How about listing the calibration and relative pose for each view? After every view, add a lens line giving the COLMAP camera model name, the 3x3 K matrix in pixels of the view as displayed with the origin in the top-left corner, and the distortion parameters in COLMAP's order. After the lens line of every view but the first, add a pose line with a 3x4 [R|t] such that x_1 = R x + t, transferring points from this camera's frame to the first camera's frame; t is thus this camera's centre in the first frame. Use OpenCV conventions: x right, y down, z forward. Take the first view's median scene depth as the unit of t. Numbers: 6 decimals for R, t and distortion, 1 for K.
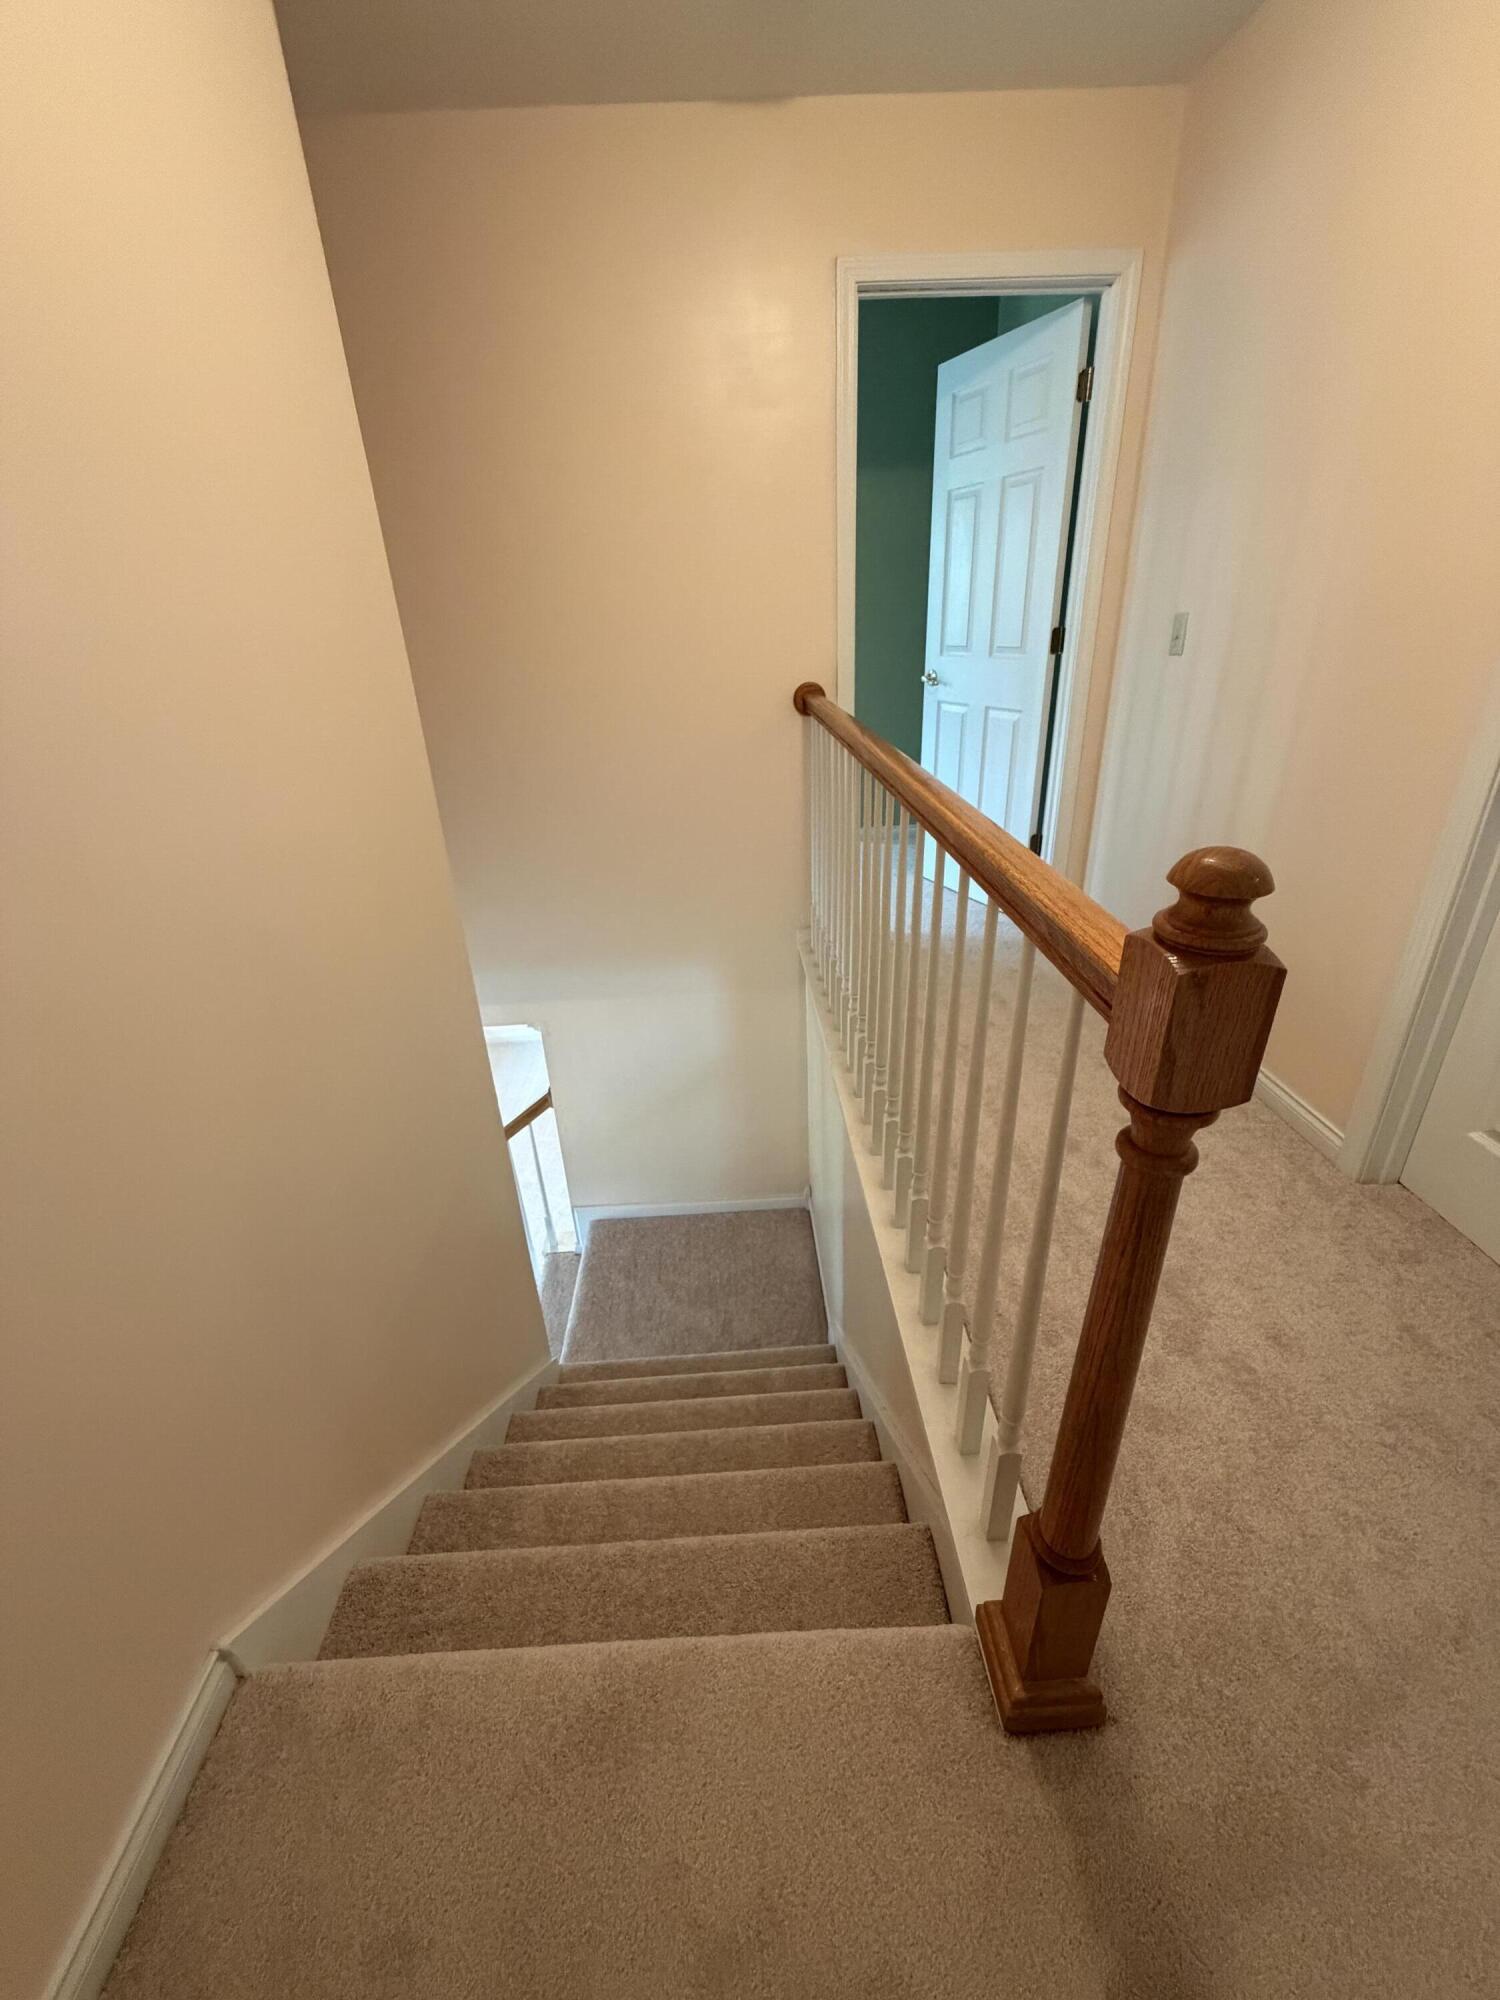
lens RADIAL K [[800.7, 0, 755.5], [0, 800.7, 997.7], [0, 0, 1]] dist [0.000847, 0.000175]
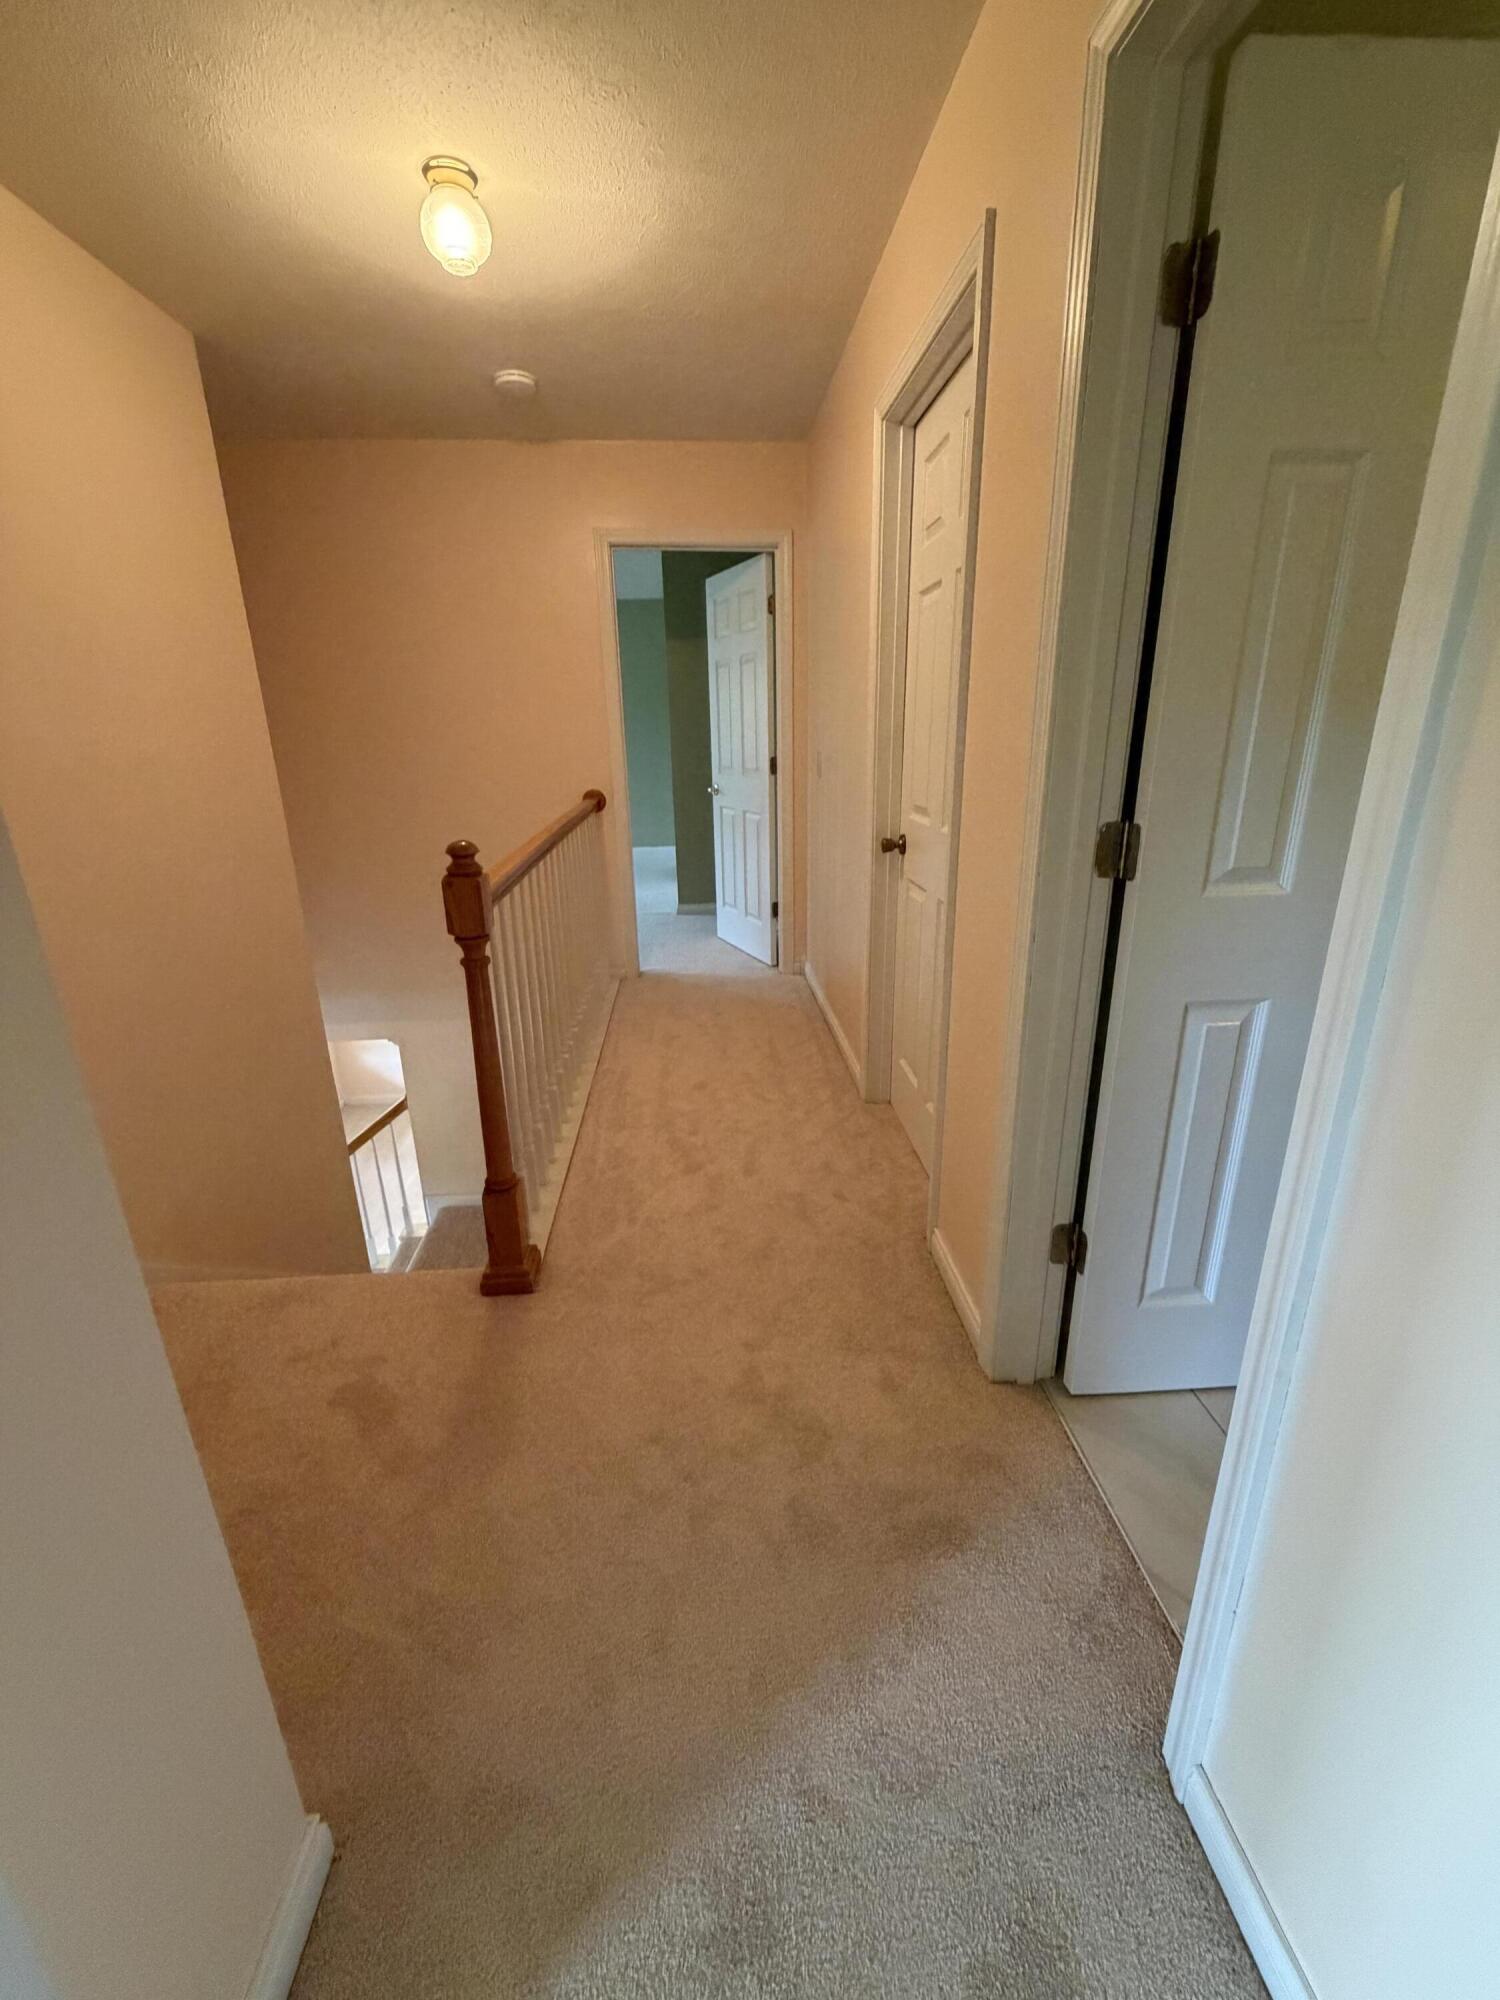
lens RADIAL K [[800.7, 0, 746.6], [0, 800.7, 997.4], [0, 0, 1]] dist [0.000847, 0.000175]
pose [[0.999494, 0.016199, 0.027385, 0.283371], [-0.012584, 0.991773, -0.127392, 0.135725], [-0.029223, 0.126983, 0.991474, -0.336310]]
